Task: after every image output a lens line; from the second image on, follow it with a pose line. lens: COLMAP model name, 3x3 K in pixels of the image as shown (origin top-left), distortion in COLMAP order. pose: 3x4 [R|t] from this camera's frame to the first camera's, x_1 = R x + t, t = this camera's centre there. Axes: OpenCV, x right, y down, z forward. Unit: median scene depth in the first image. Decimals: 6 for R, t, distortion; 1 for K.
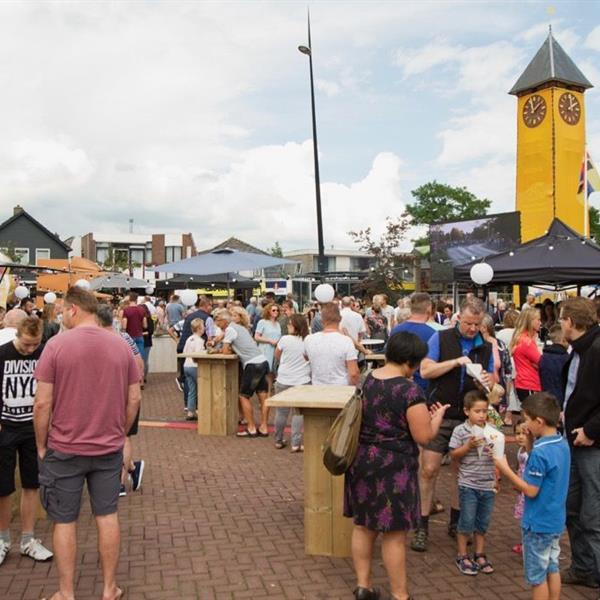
lens RADIAL K [[661.7, 0, 300.0], [0, 661.7, 300.7], [0, 0, 1]] dist [-0.082318, 0.000000]
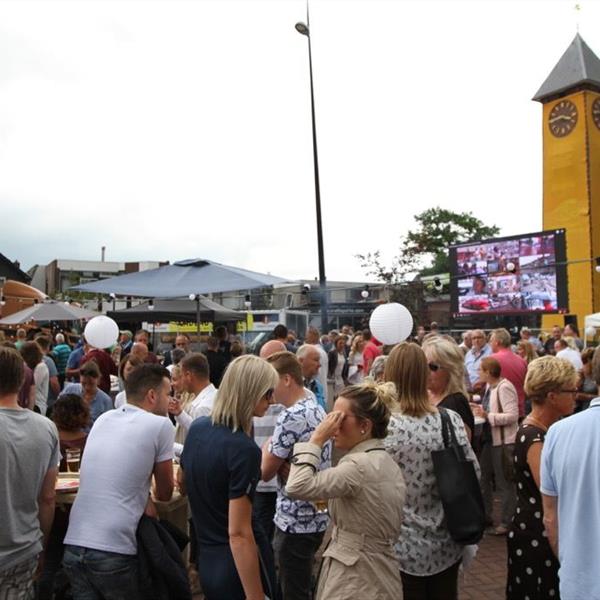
lens RADIAL K [[661.7, 0, 300.7], [0, 661.7, 298.6], [0, 0, 1]] dist [-0.082318, 0.000000]
pose [[0.999776, 0.001028, 0.021153, -0.008588], [0.000190, 0.998347, -0.057472, -0.001016], [-0.021177, 0.057463, 0.998123, 0.151188]]
